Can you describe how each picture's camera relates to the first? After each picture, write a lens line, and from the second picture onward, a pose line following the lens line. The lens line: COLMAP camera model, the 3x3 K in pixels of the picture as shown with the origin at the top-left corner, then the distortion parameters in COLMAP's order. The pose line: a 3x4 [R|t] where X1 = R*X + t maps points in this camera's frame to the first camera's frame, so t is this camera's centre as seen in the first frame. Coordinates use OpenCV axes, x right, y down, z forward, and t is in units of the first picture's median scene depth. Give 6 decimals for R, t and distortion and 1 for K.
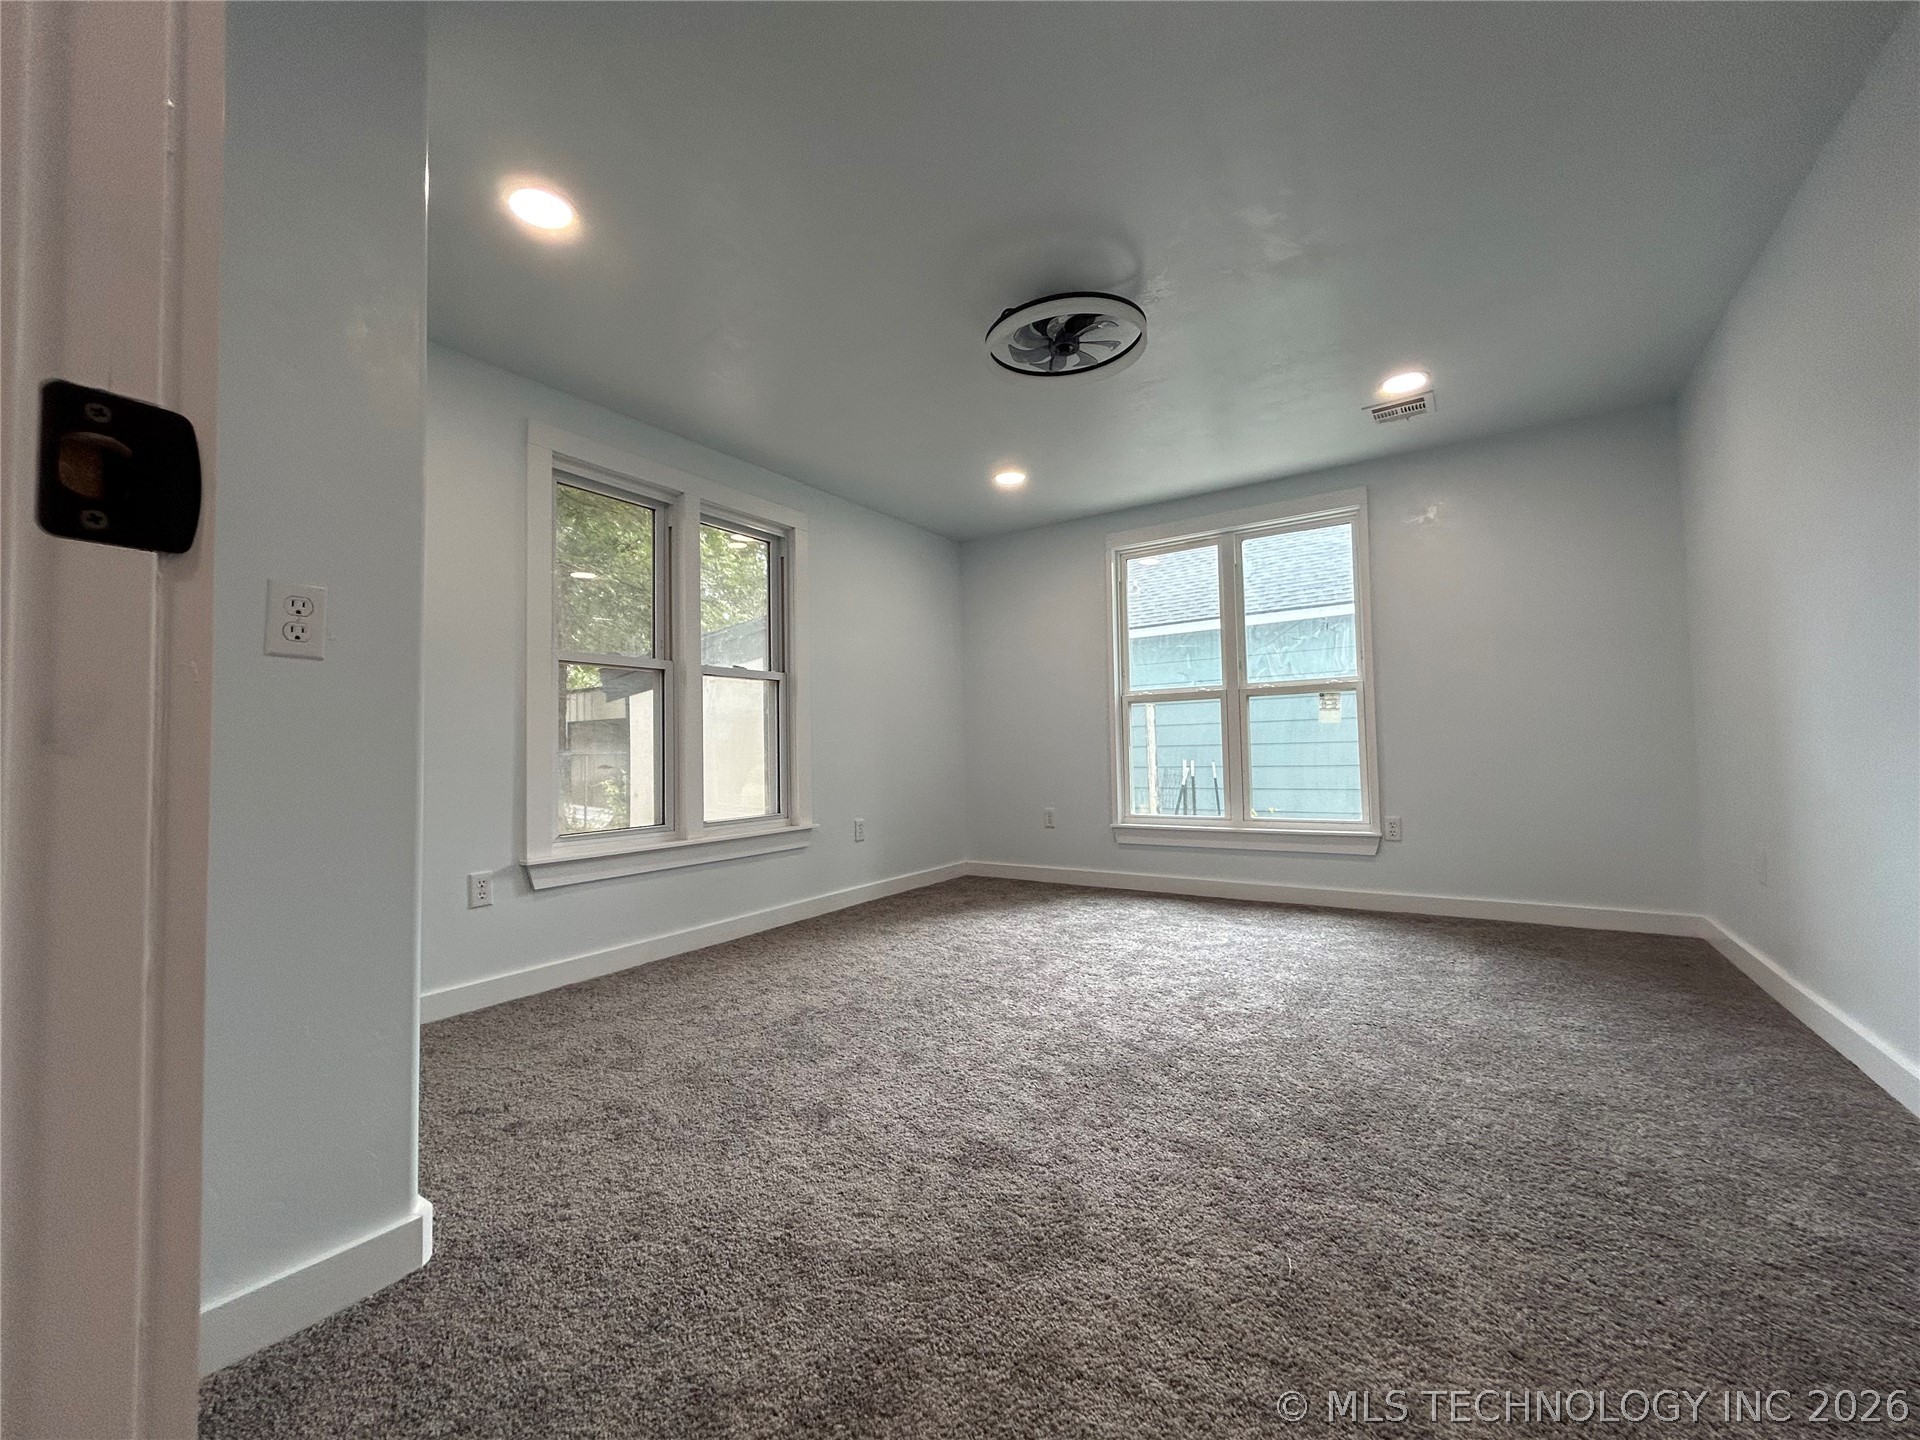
lens RADIAL K [[773.4, 0, 955.4], [0, 773.4, 721.0], [0, 0, 1]] dist [0.002340, -0.000198]
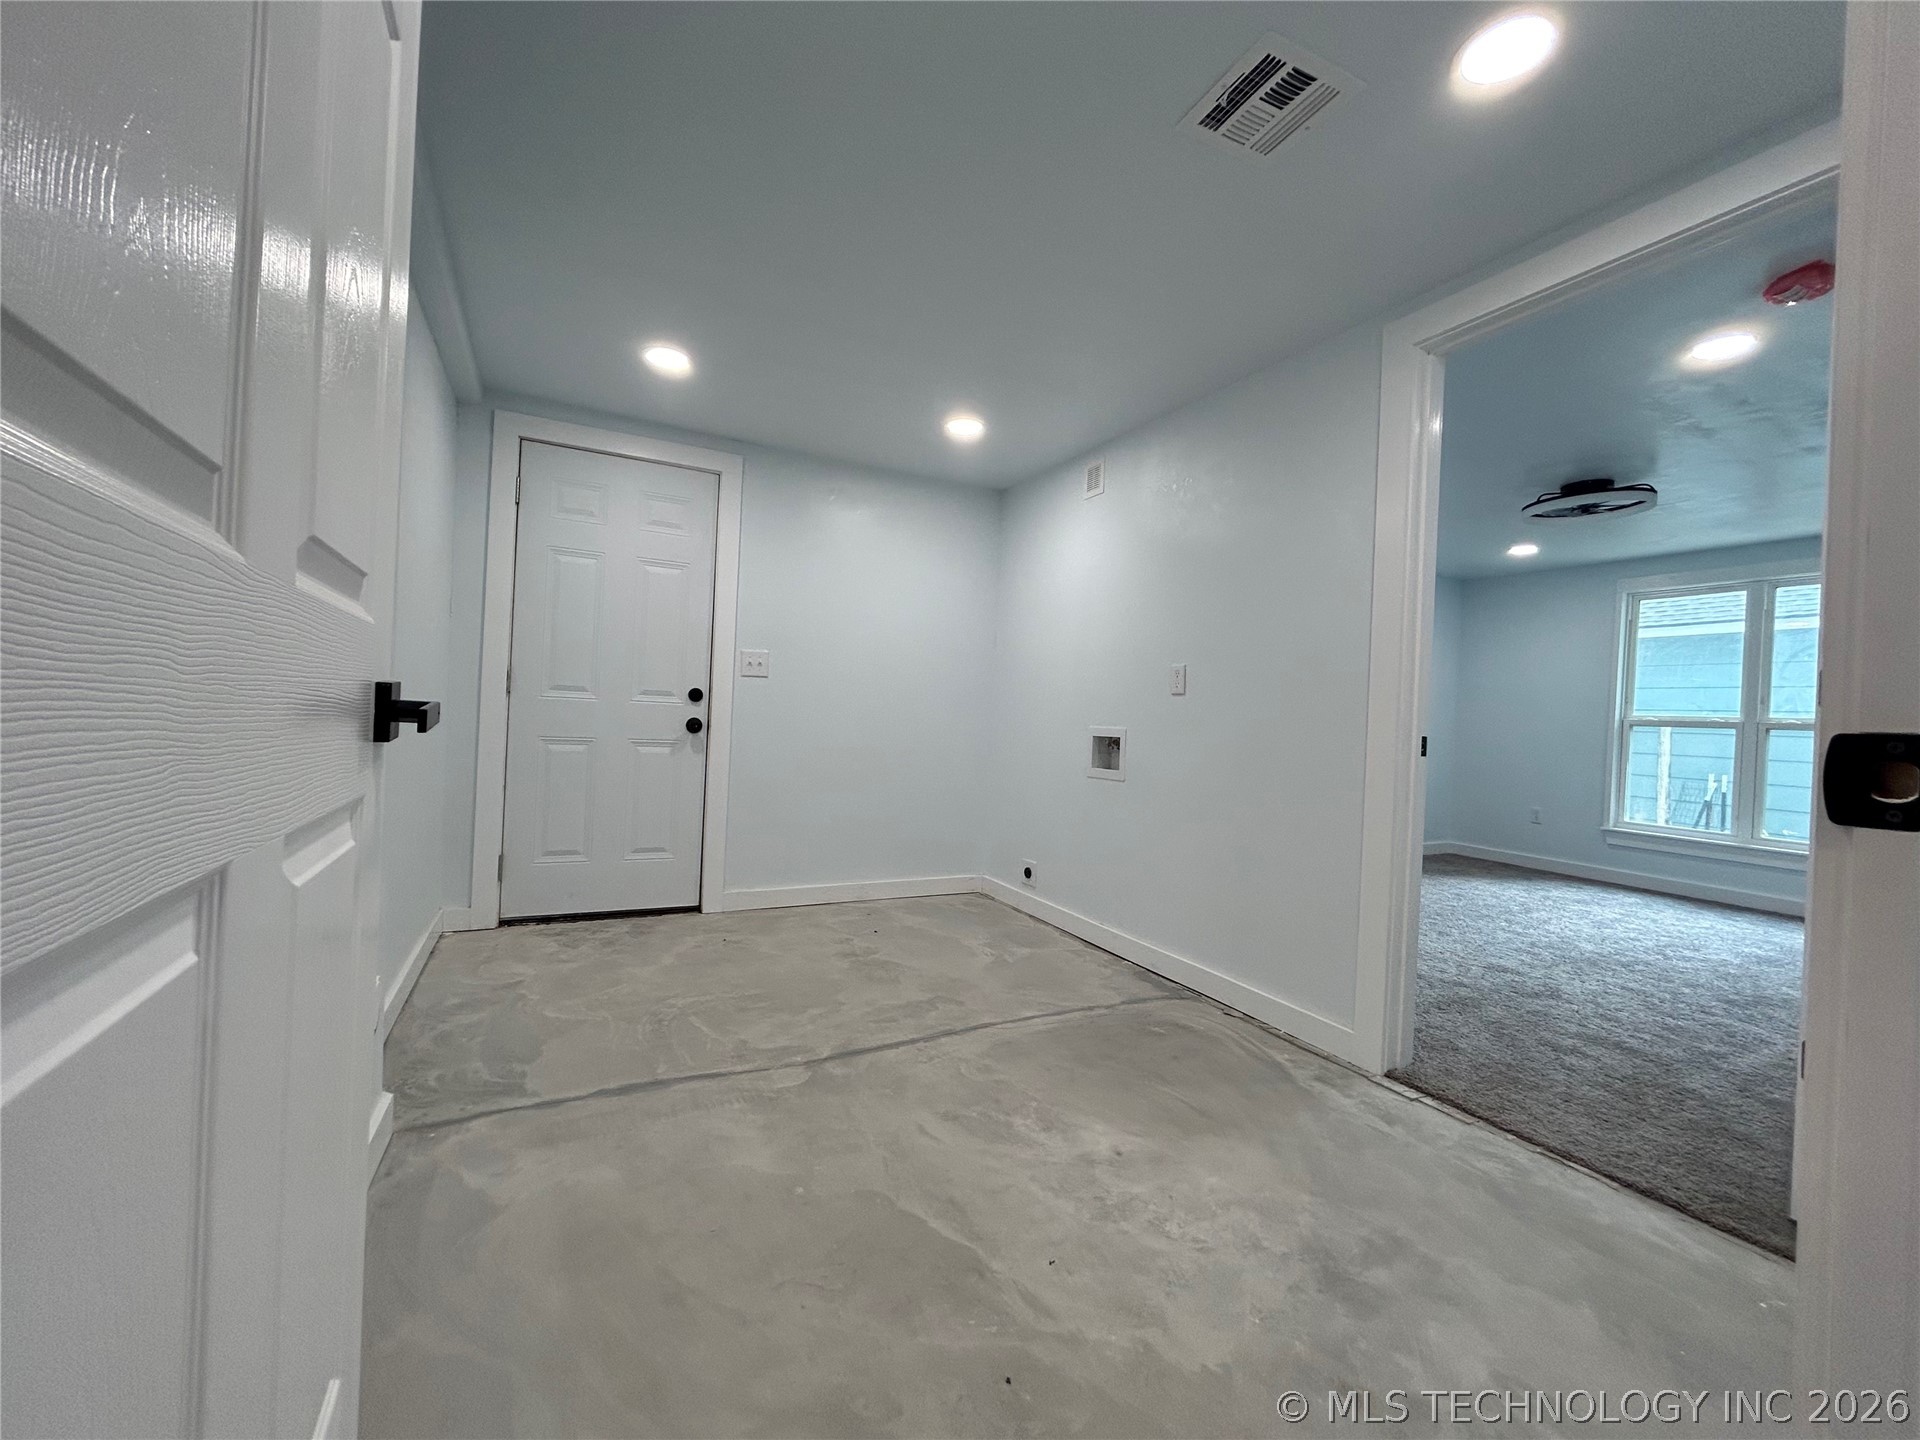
lens RADIAL K [[773.4, 0, 955.4], [0, 773.4, 721.0], [0, 0, 1]] dist [0.002340, -0.000198]
pose [[0.870411, 0.065537, -0.487944, -0.097406], [-0.043472, 0.997460, 0.056425, -0.054895], [0.490402, -0.027901, 0.871049, -0.545096]]
